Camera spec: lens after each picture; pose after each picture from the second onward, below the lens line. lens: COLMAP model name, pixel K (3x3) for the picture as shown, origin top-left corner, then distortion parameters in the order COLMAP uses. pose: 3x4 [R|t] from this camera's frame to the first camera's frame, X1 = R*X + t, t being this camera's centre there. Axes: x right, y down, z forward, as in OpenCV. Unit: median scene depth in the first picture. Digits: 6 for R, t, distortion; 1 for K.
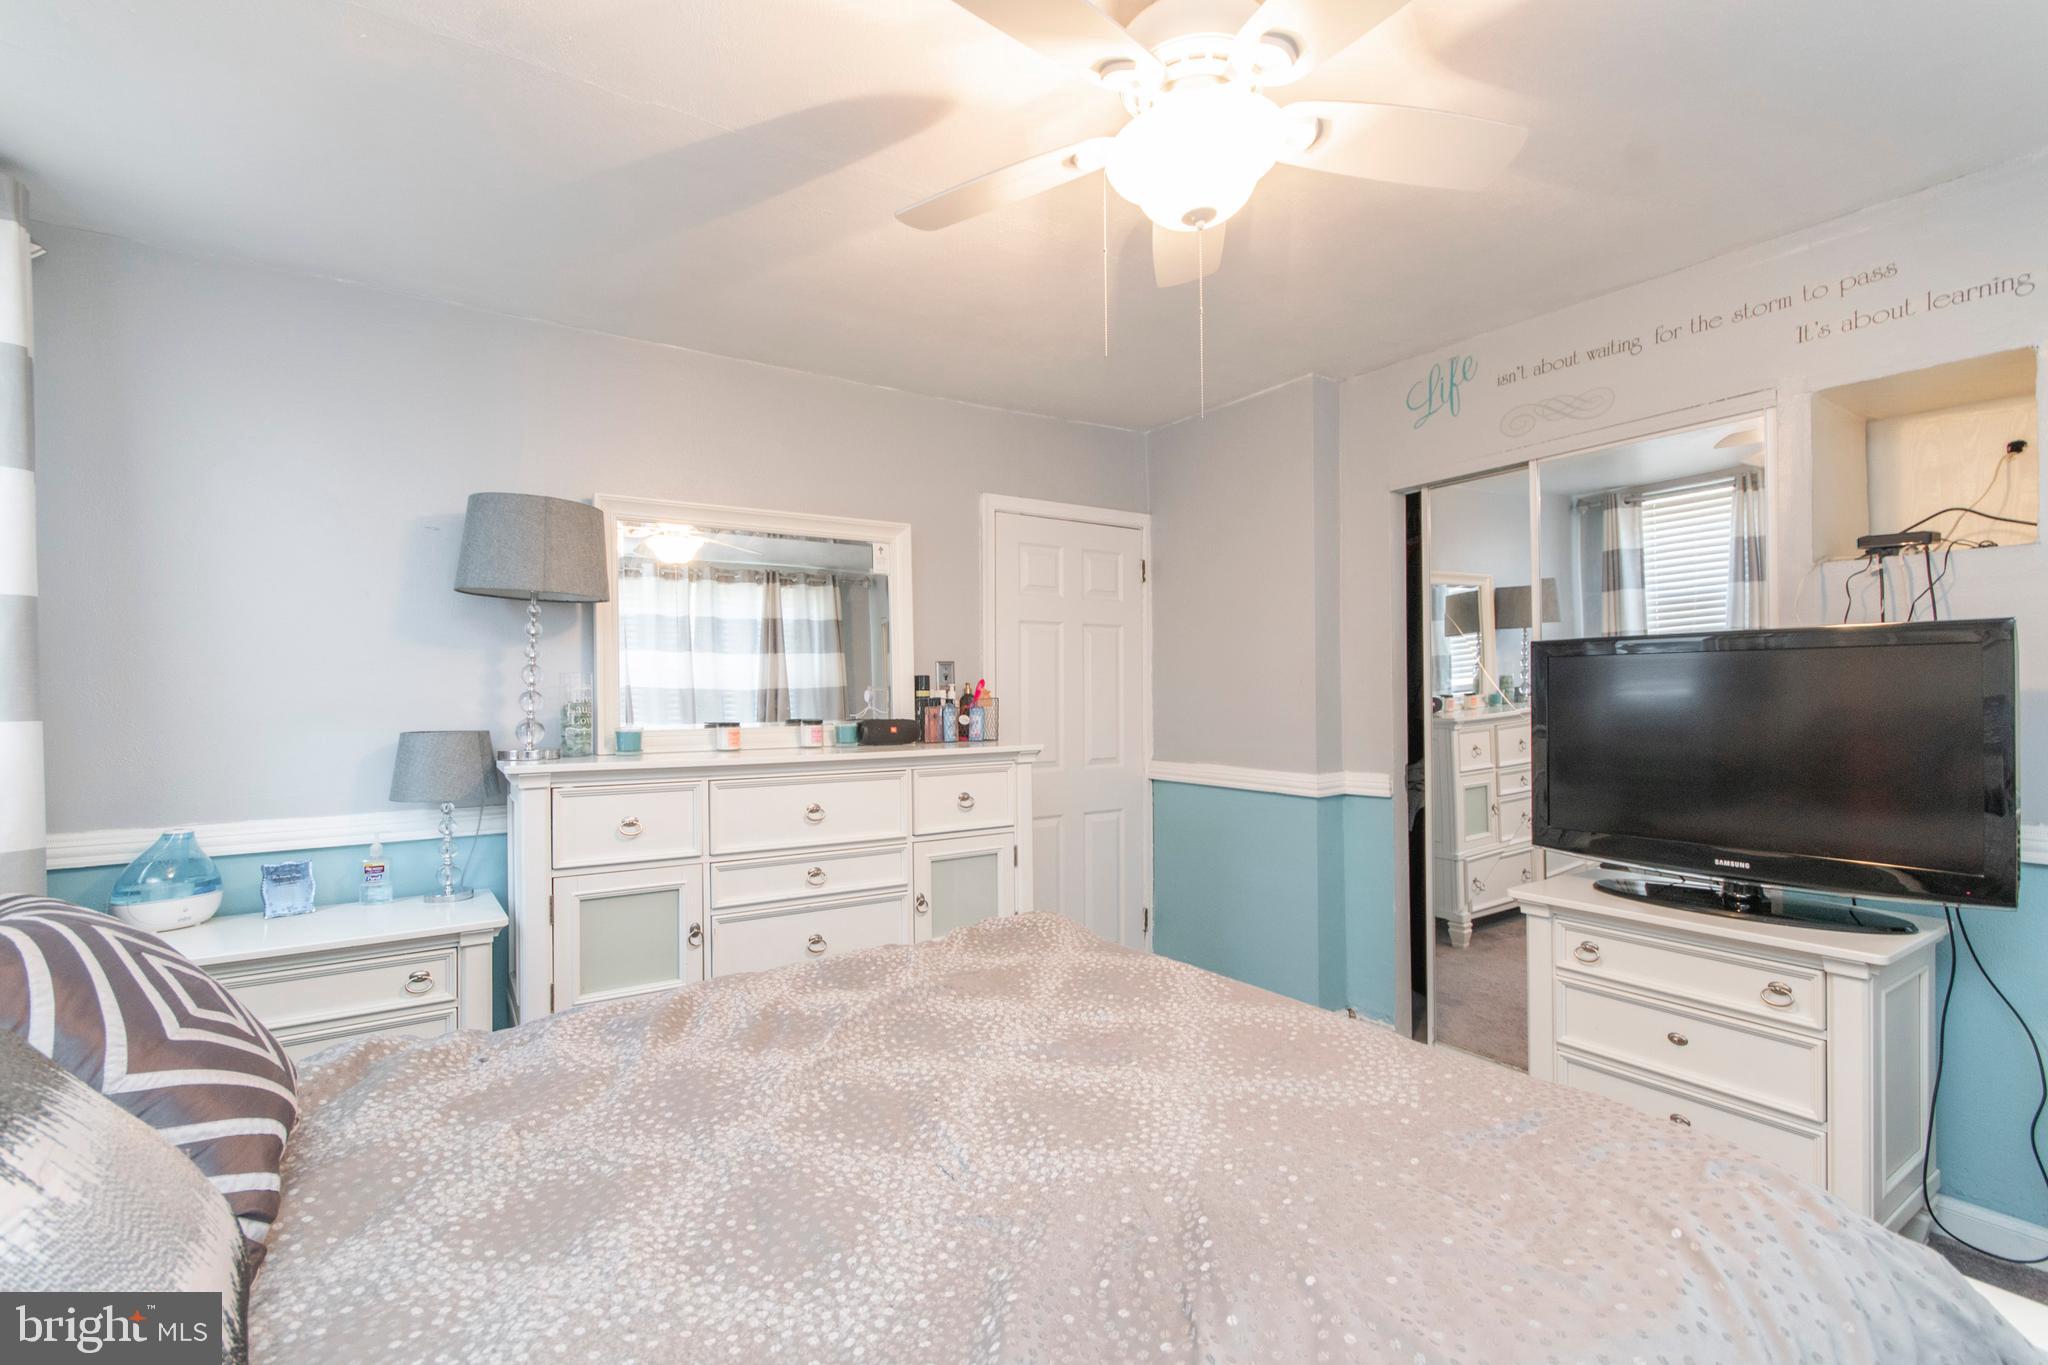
lens RADIAL K [[918.6, 0, 1018.9], [0, 918.6, 689.6], [0, 0, 1]] dist [0.009404, -0.004340]
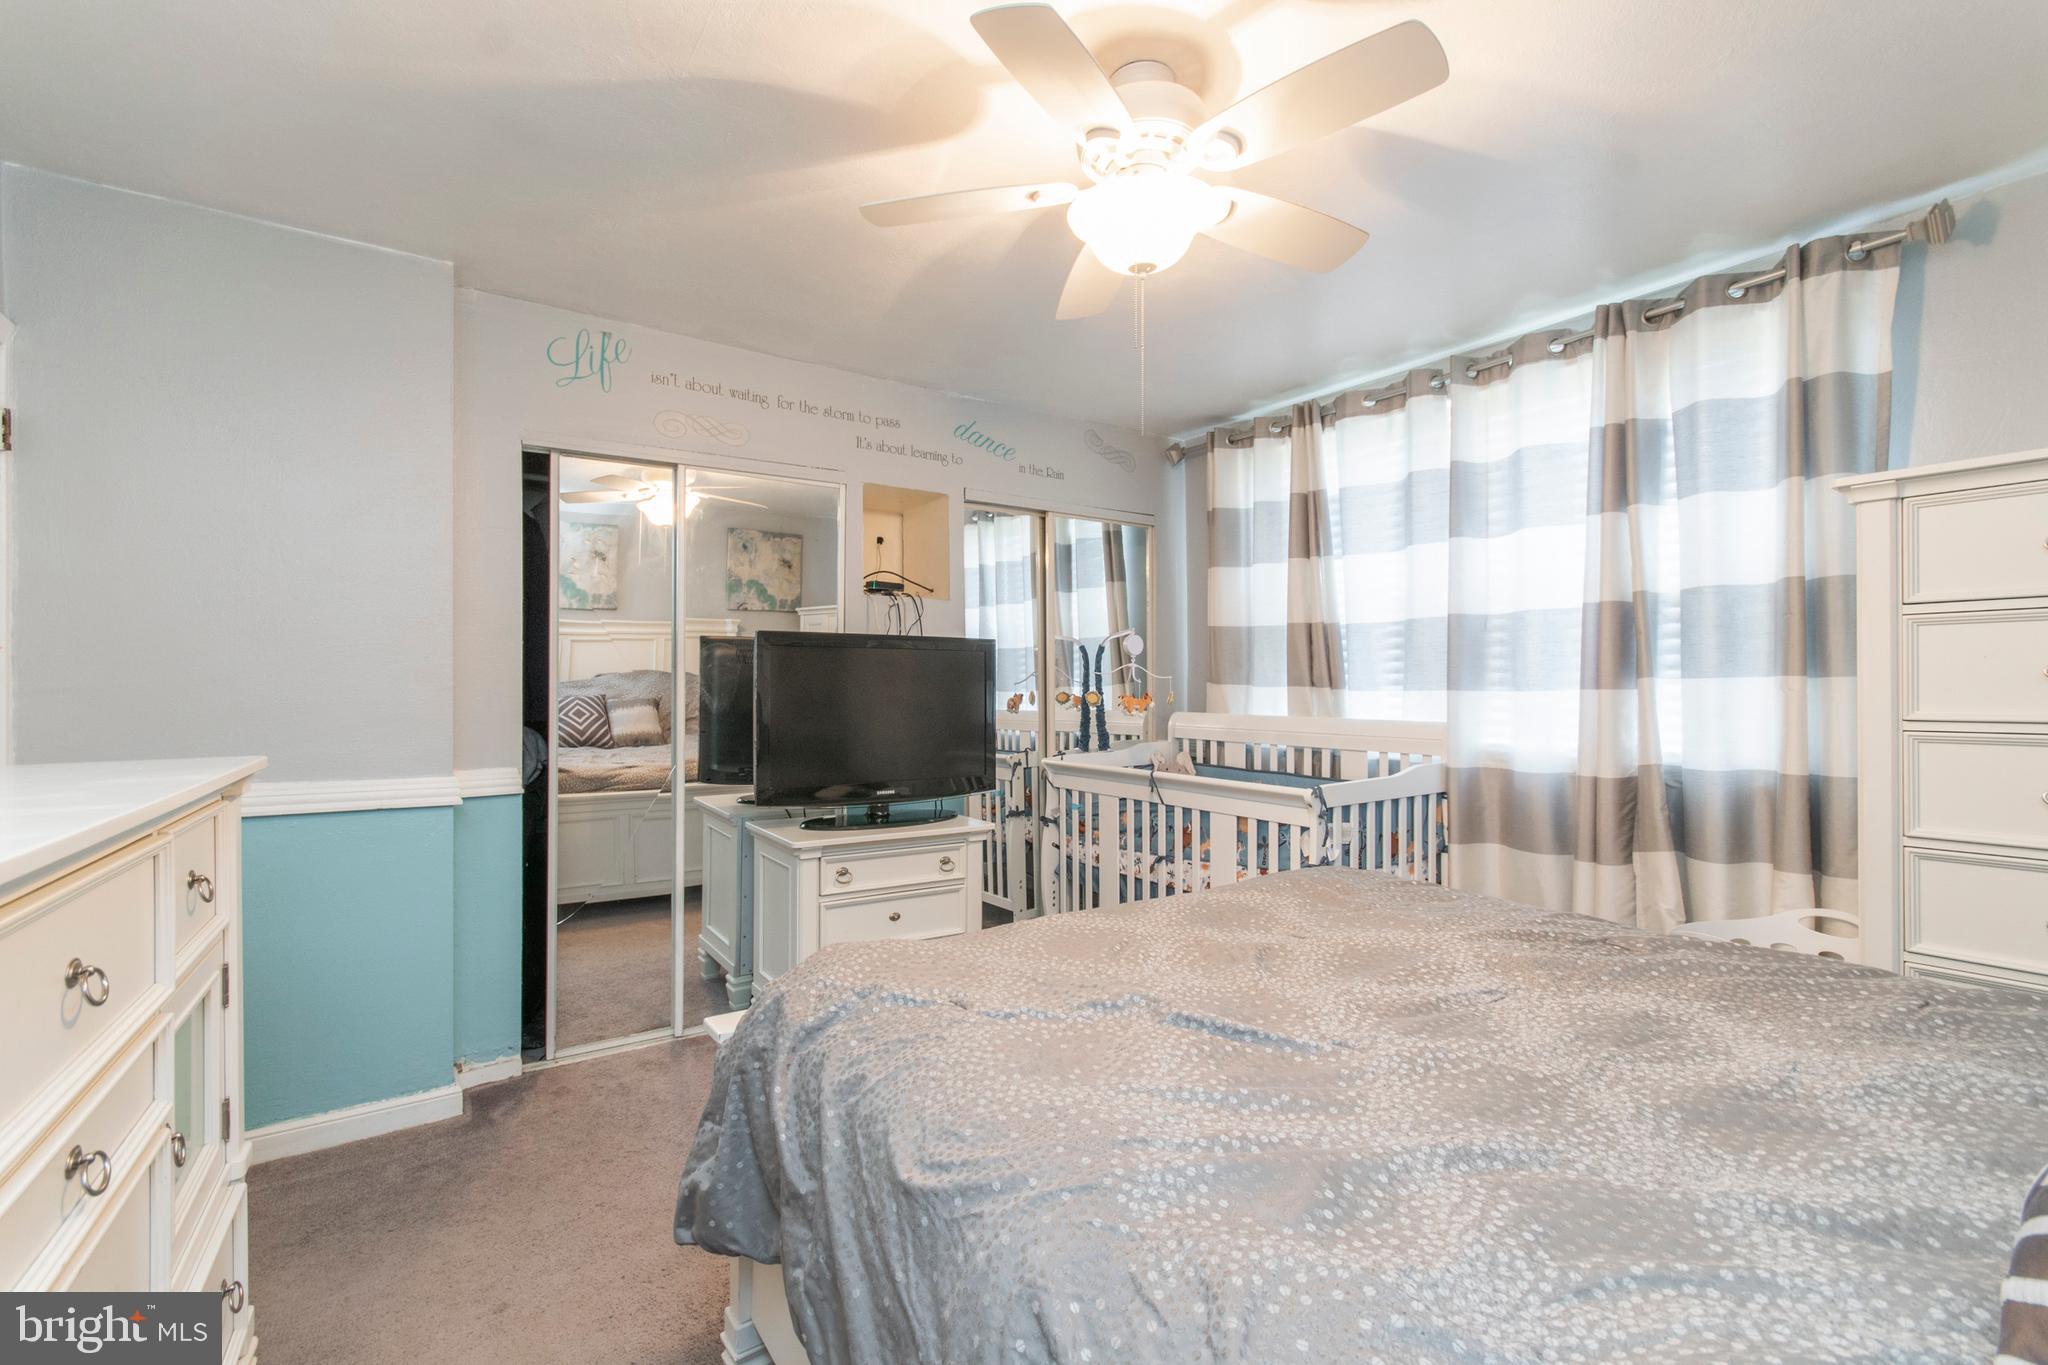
lens RADIAL K [[918.6, 0, 1016.4], [0, 918.6, 687.4], [0, 0, 1]] dist [0.009404, -0.004340]
pose [[0.005308, 0.017240, 0.999837, -0.624157], [-0.002012, 0.999850, -0.017229, 0.040922], [-0.999984, -0.001920, 0.005342, 0.701721]]
